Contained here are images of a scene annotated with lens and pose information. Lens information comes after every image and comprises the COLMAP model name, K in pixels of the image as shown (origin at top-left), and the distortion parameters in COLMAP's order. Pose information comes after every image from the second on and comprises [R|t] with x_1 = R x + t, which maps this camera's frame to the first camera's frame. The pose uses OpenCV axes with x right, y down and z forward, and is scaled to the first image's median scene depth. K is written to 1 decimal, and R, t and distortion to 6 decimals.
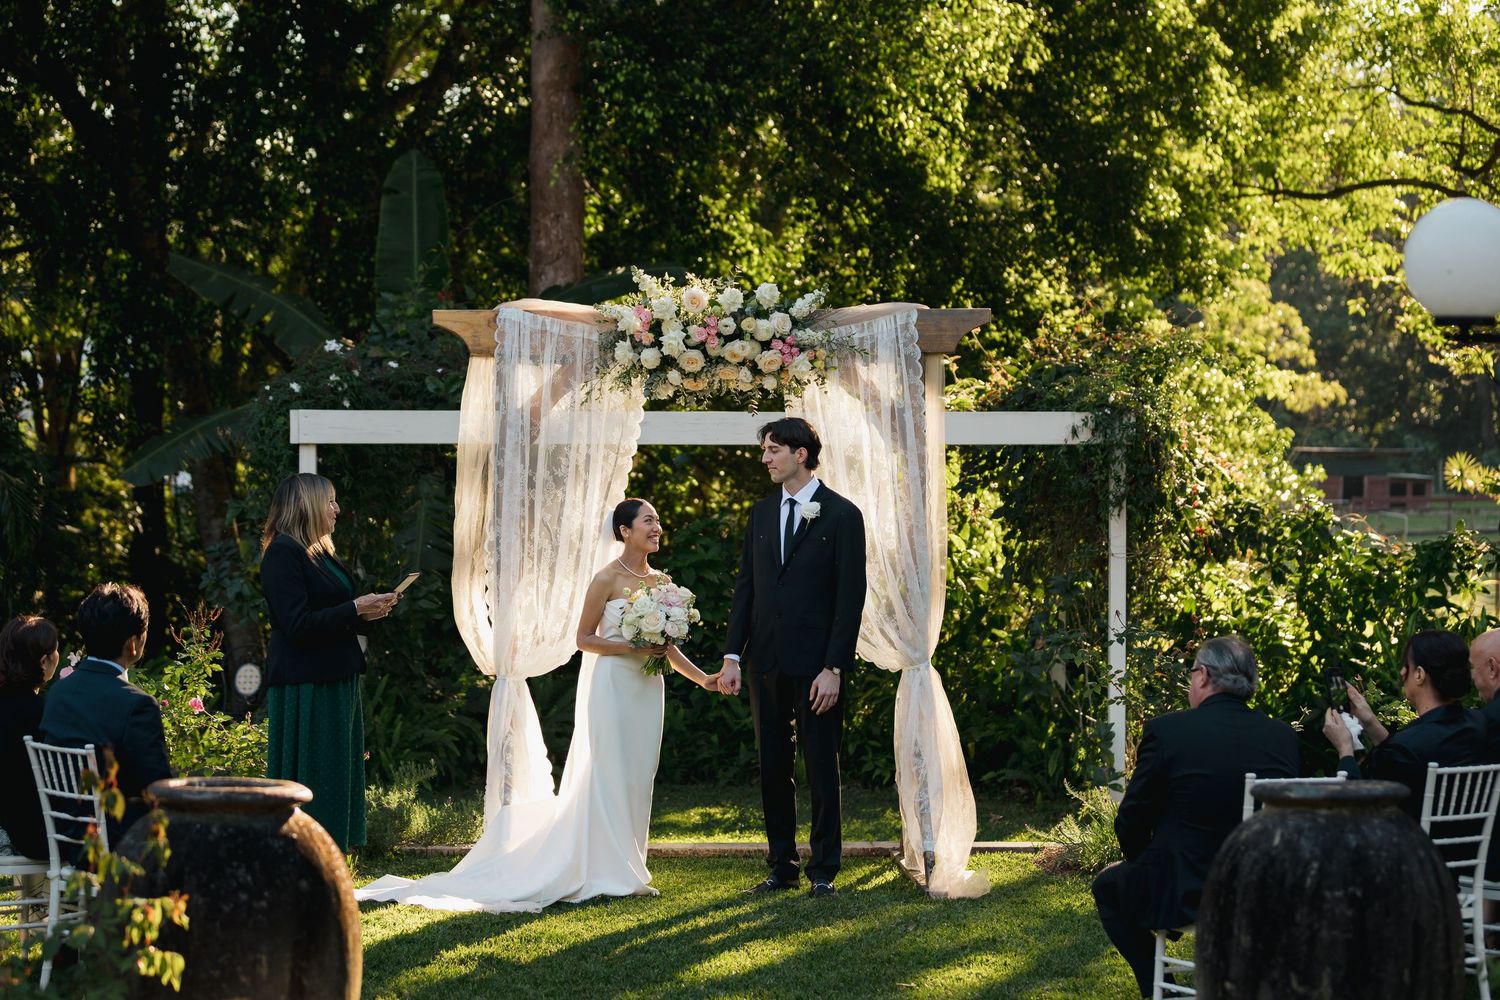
lens RADIAL K [[2370.8, 0, 755.0], [0, 2370.8, 567.3], [0, 0, 1]] dist [-0.207403, -0.000586]
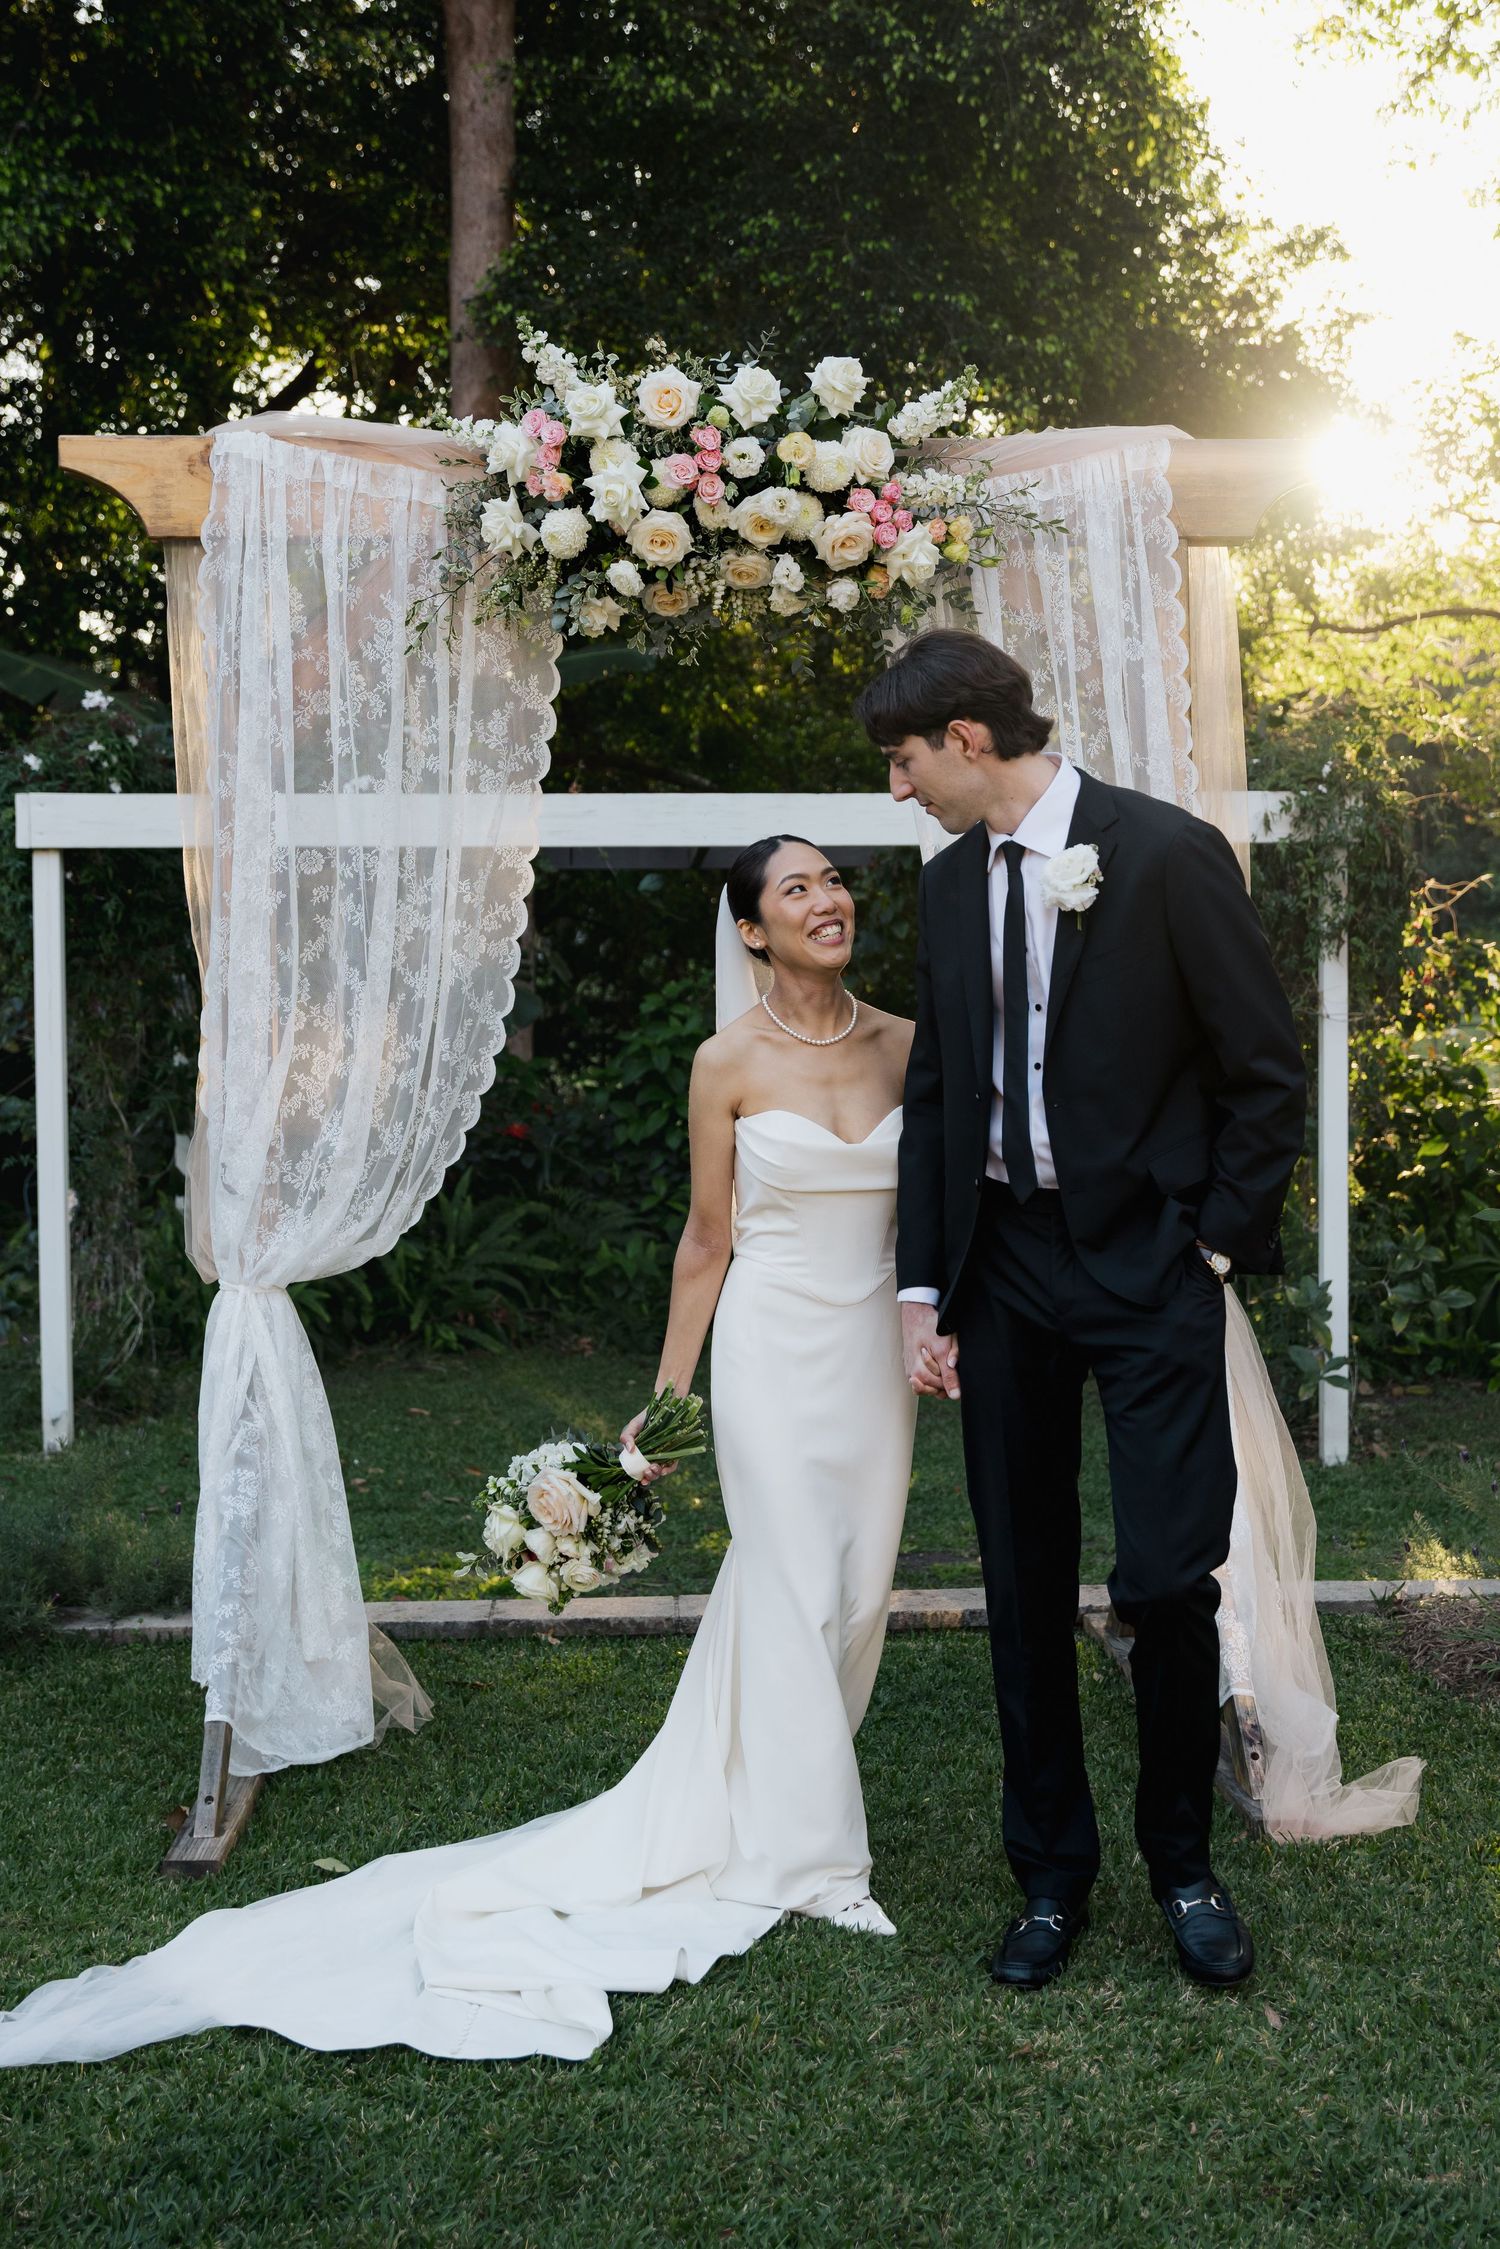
lens RADIAL K [[2451.3, 0, 837.4], [0, 2451.3, 1045.8], [0, 0, 1]] dist [-0.042403, -0.004929]
pose [[0.998981, -0.010118, 0.043979, -0.015353], [0.010255, 0.999943, -0.002882, 0.005394], [-0.043947, 0.003331, 0.999028, 0.557507]]
